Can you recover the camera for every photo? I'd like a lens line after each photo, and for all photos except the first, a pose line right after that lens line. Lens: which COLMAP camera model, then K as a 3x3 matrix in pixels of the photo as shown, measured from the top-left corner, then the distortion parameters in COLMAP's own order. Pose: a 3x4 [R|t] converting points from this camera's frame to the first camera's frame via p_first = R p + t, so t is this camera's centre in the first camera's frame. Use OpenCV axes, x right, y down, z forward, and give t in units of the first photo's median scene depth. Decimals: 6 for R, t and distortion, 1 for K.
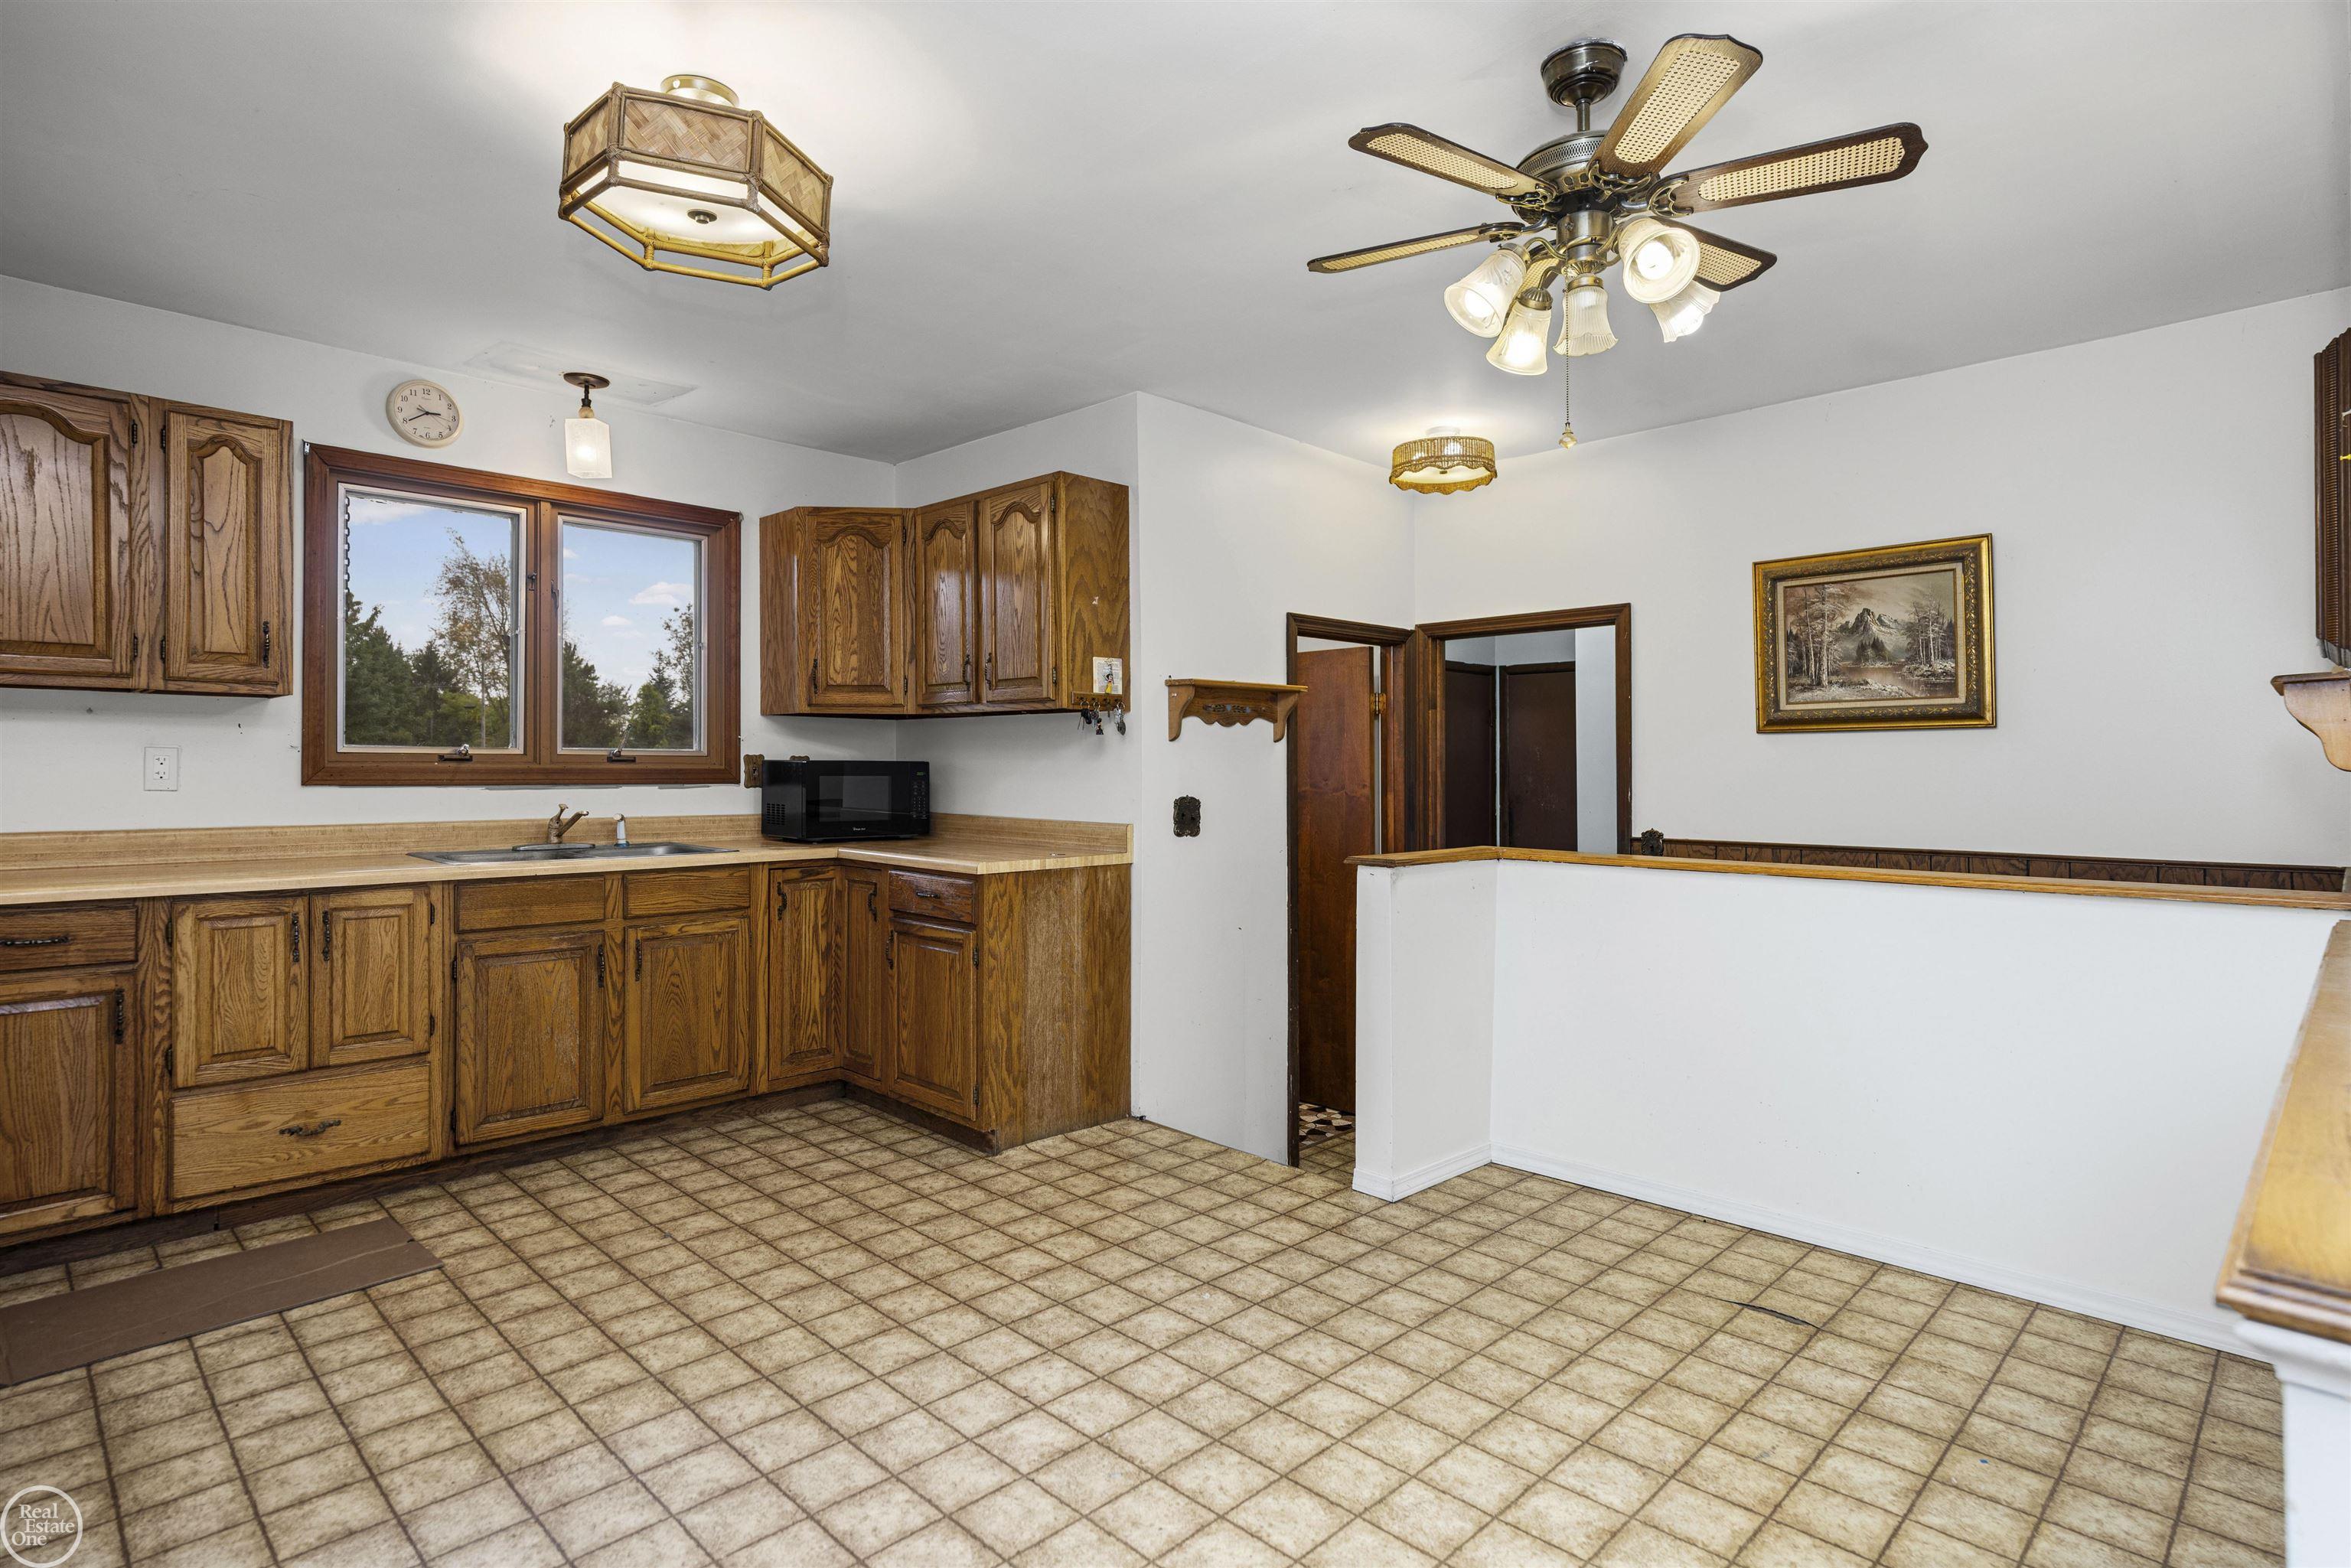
lens RADIAL K [[1193.8, 0, 1179.2], [0, 1193.8, 769.8], [0, 0, 1]] dist [0.011488, -0.007679]
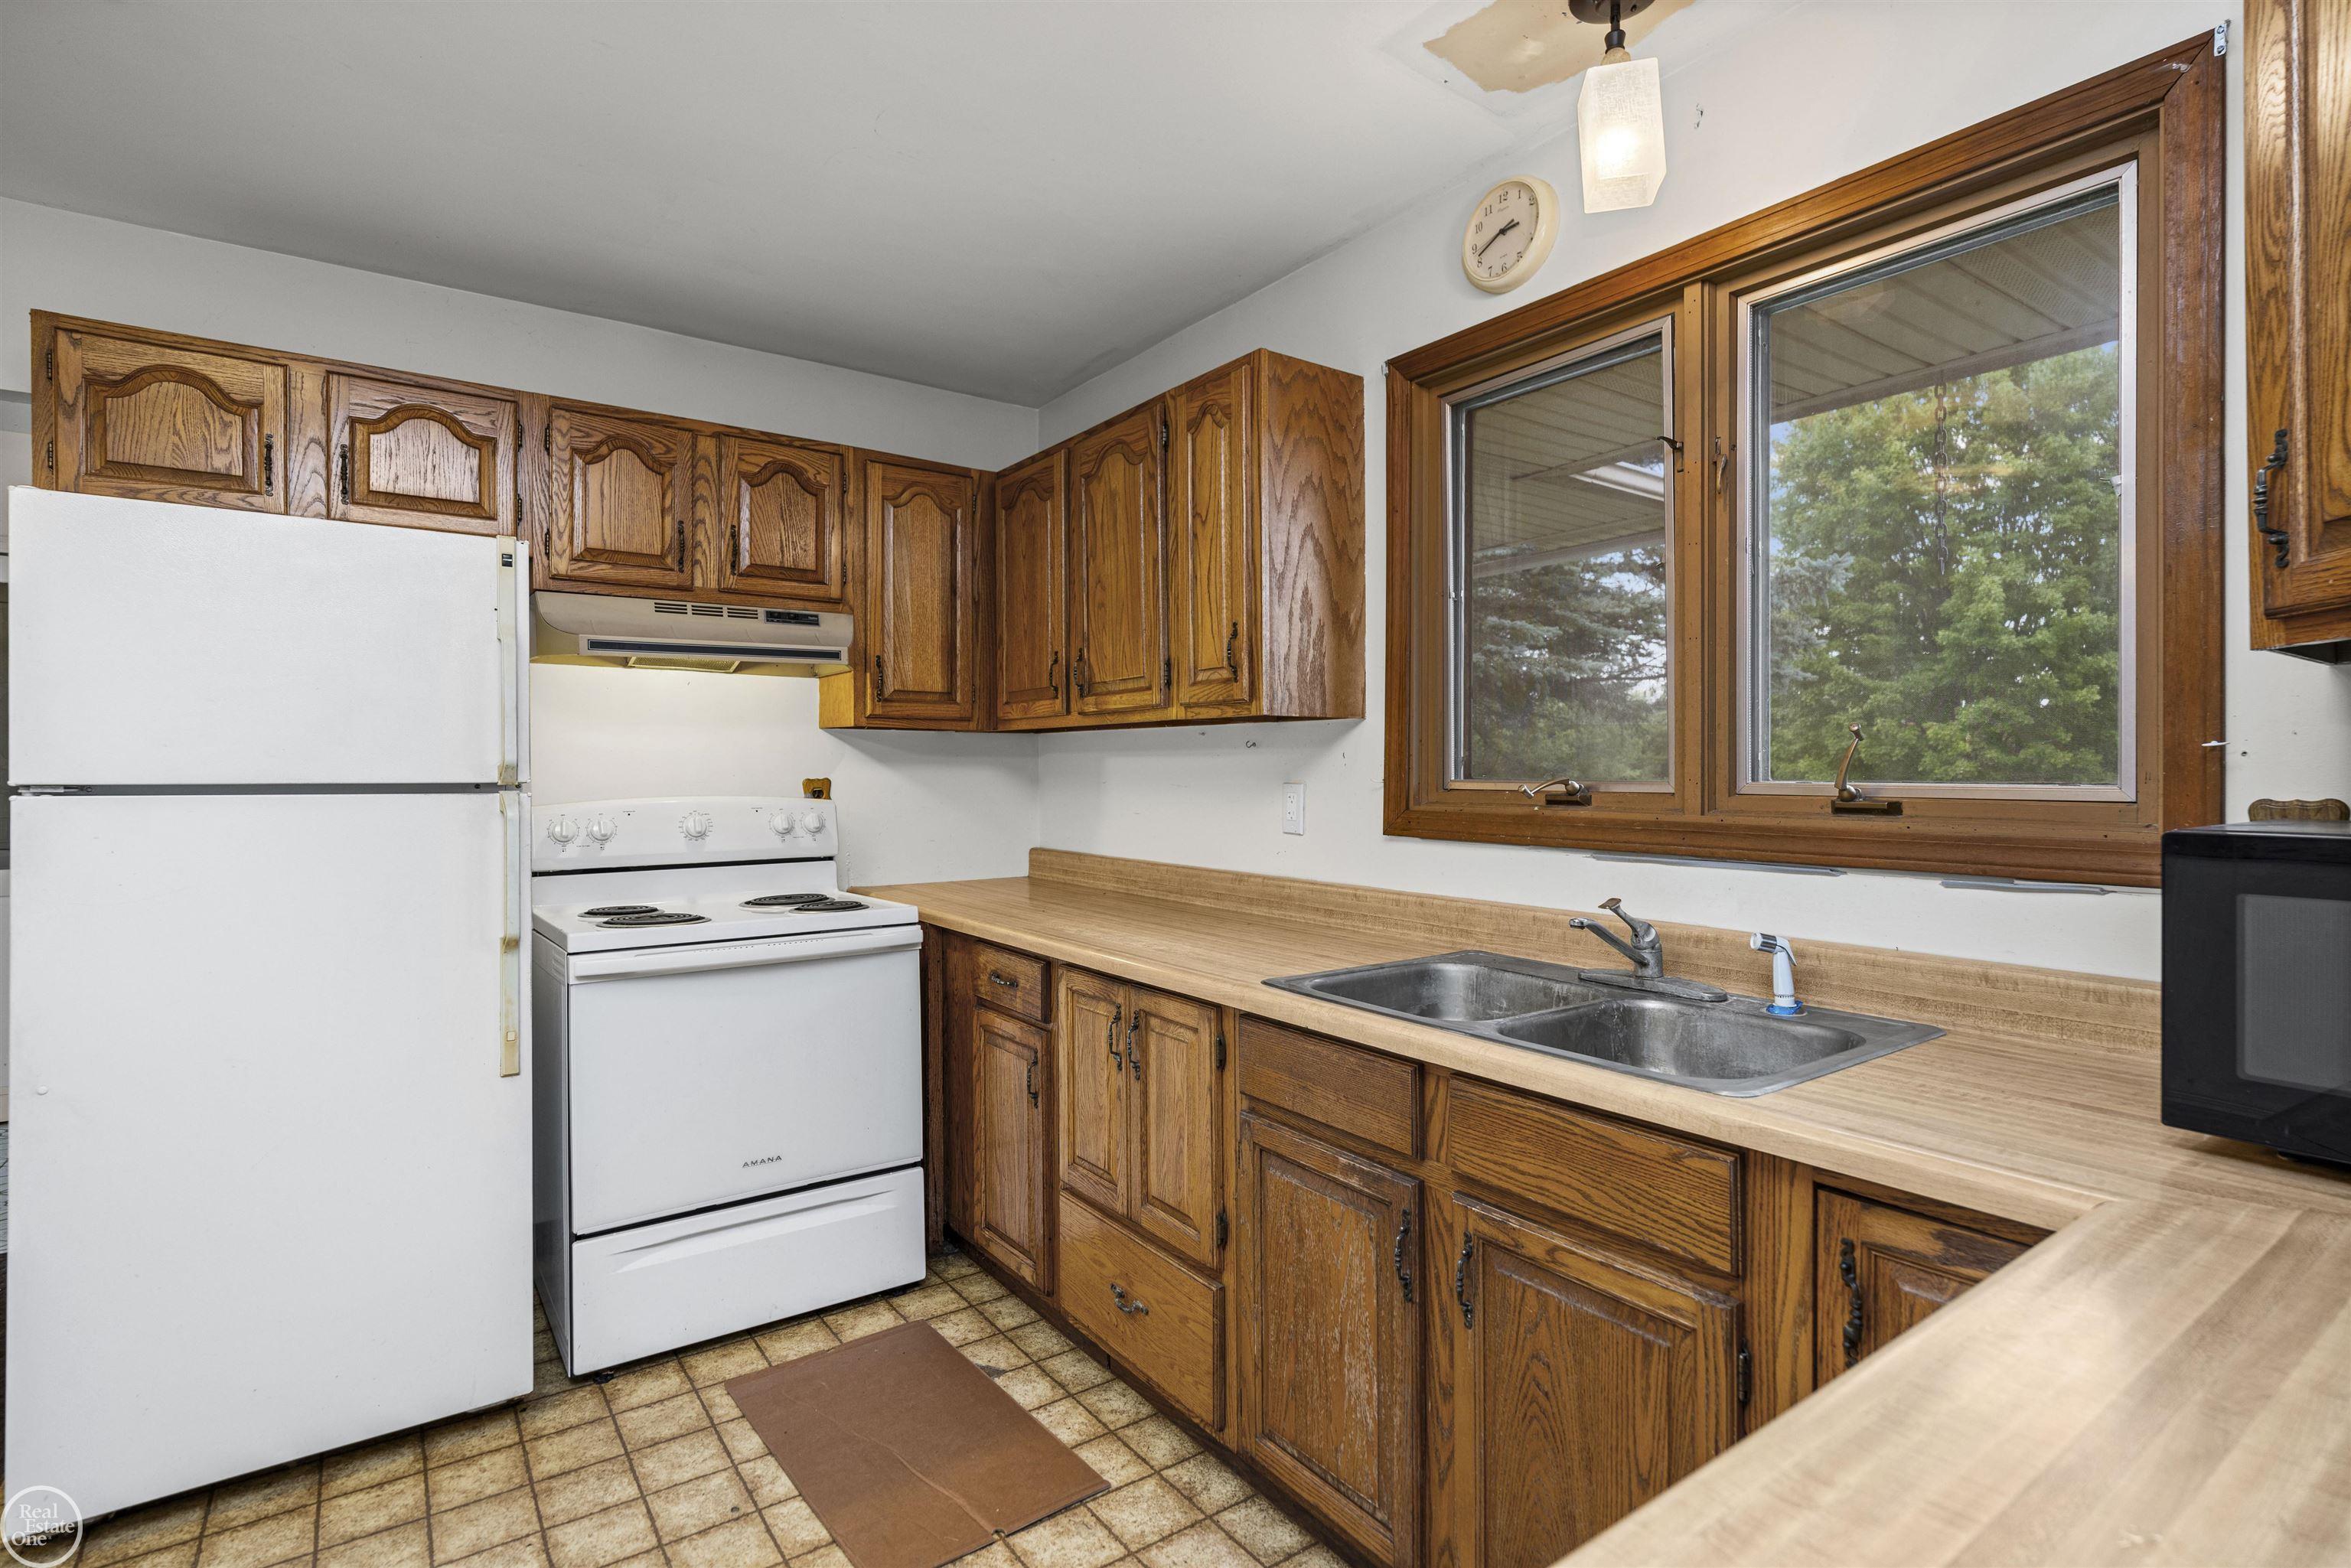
lens RADIAL K [[1138.8, 0, 1172.8], [0, 1138.8, 776.5], [0, 0, 1]] dist [0.001168, -0.000641]
pose [[-0.181118, 0.001240, -0.983461, -0.029194], [-0.004123, 0.999989, 0.002020, -0.021928], [0.983453, 0.004421, -0.181111, 0.940845]]
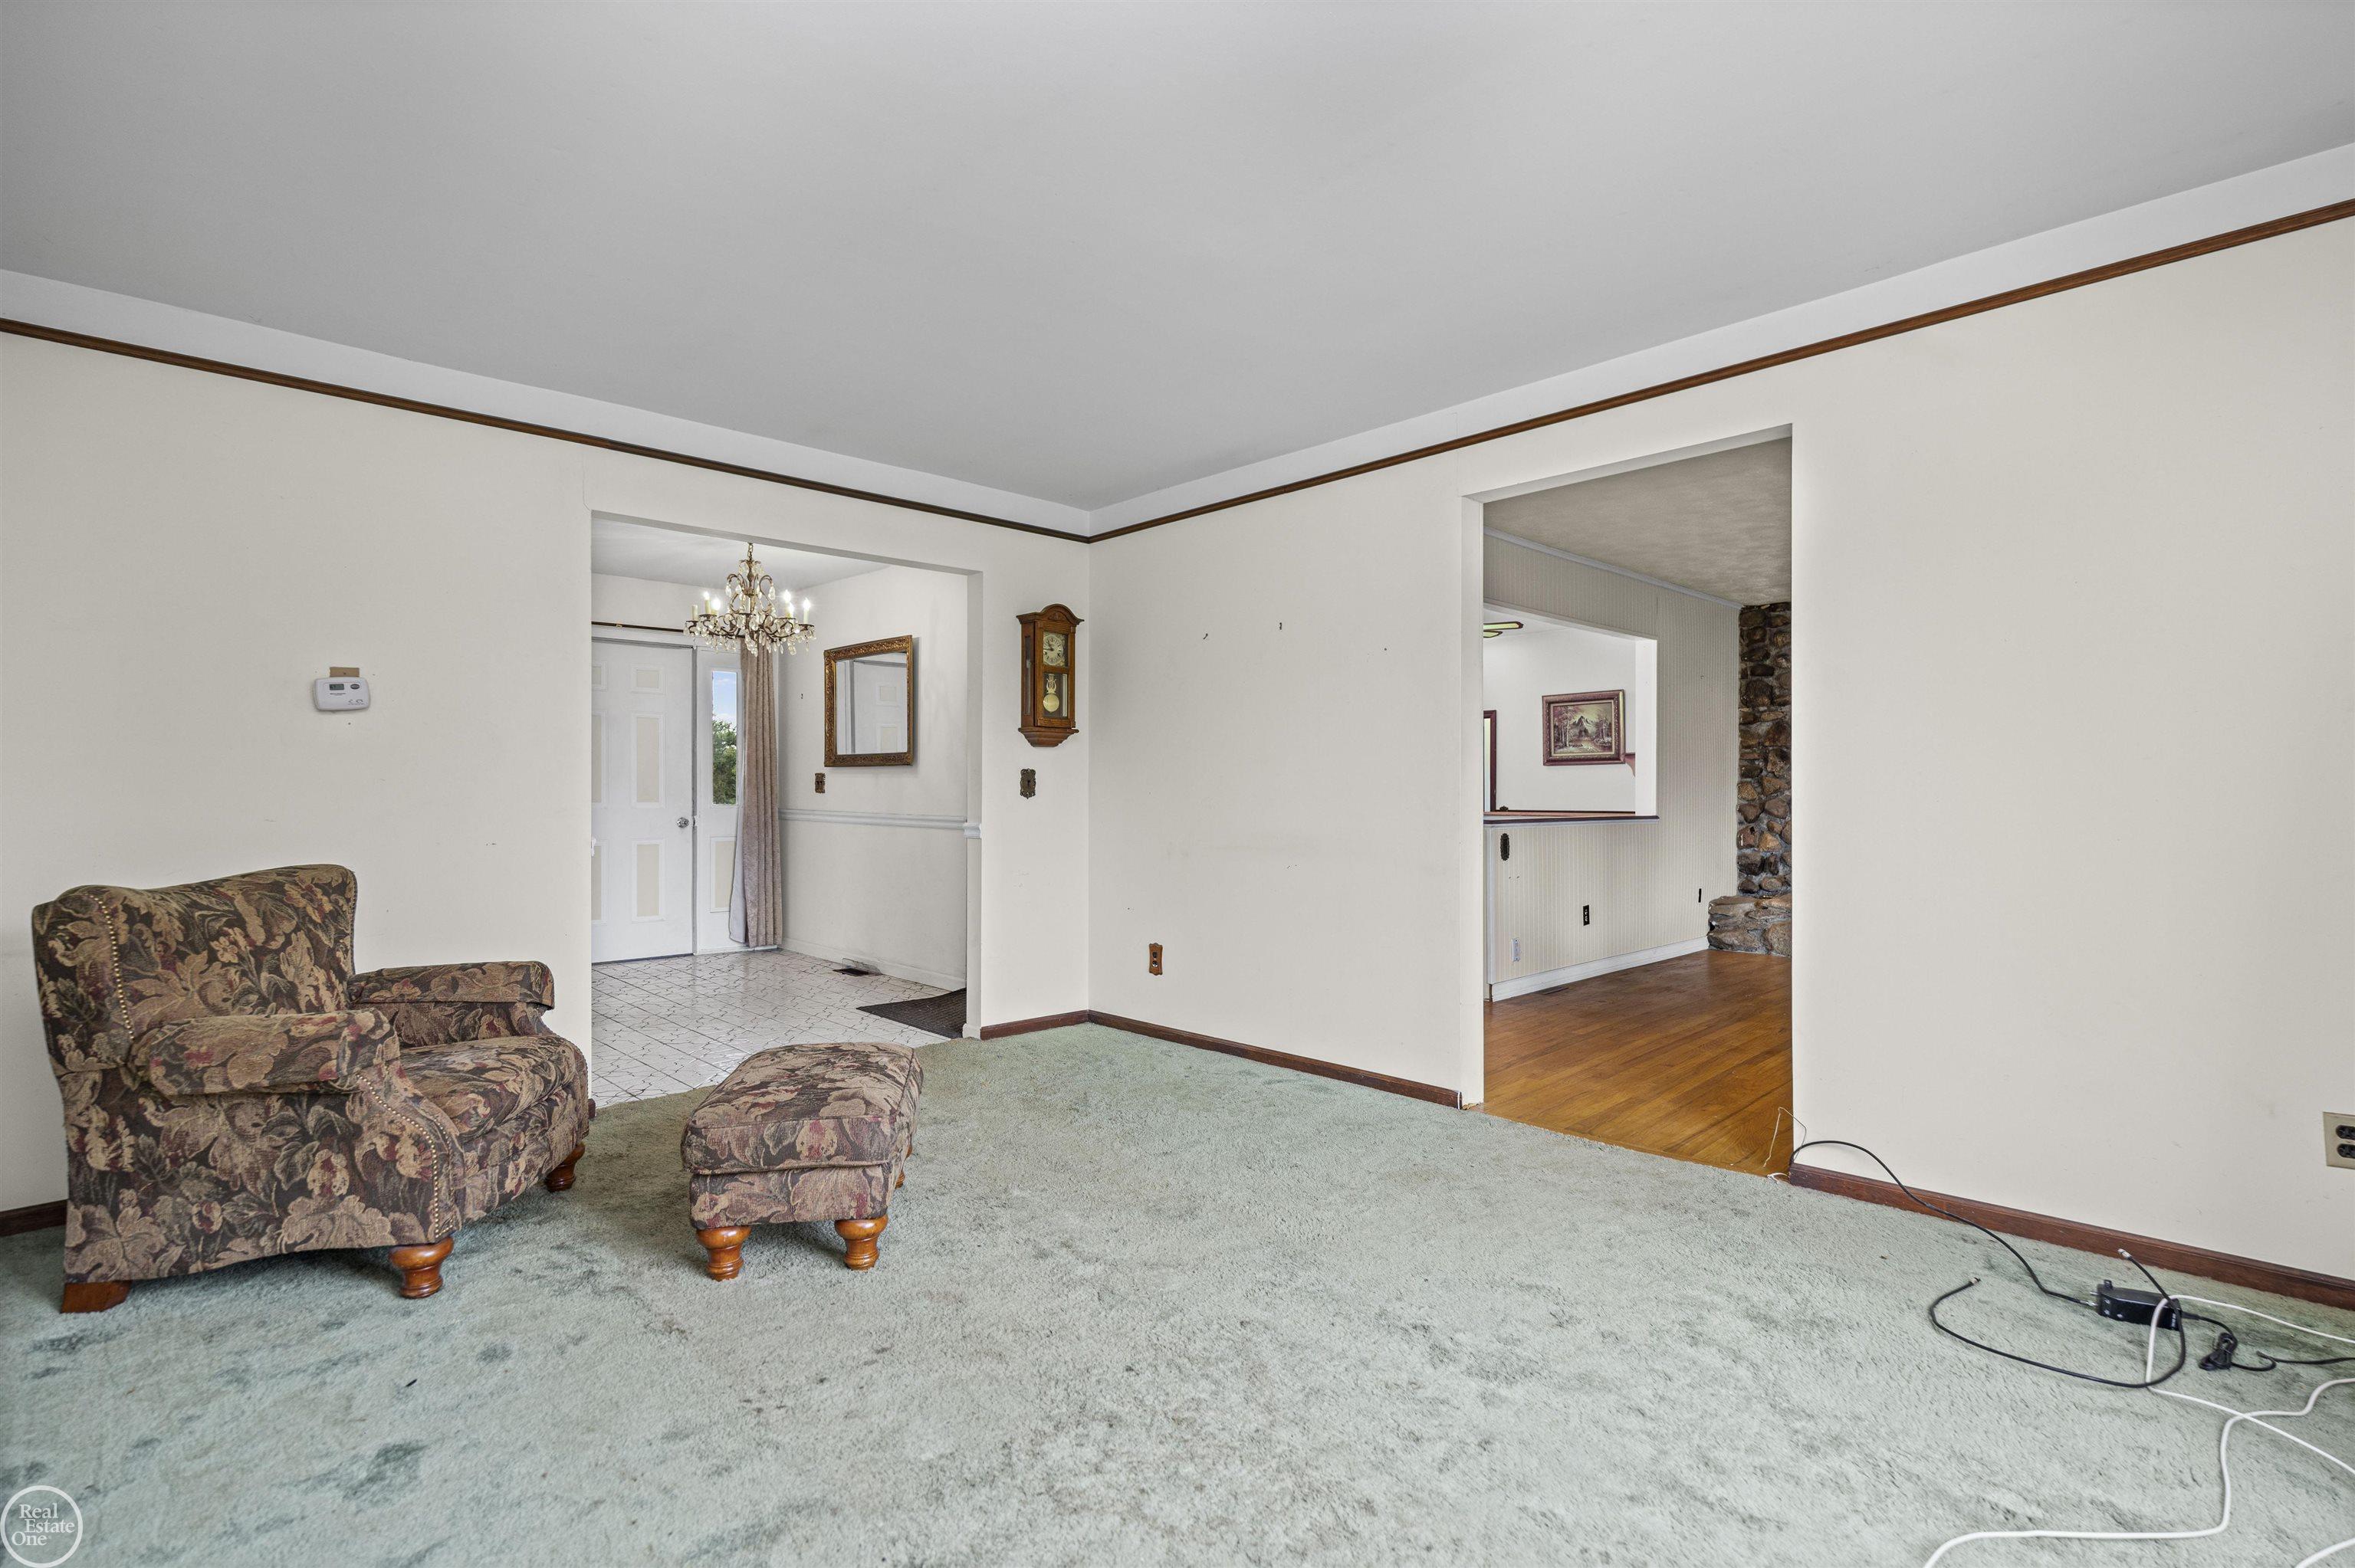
lens RADIAL K [[1116.6, 0, 1186.8], [0, 1116.6, 802.1], [0, 0, 1]] dist [0.003784, -0.000083]
pose [[0.999922, -0.007344, -0.010110, -0.243663], [0.007451, 0.999916, 0.010623, 0.015545], [0.010031, -0.010698, 0.999892, -1.405226]]
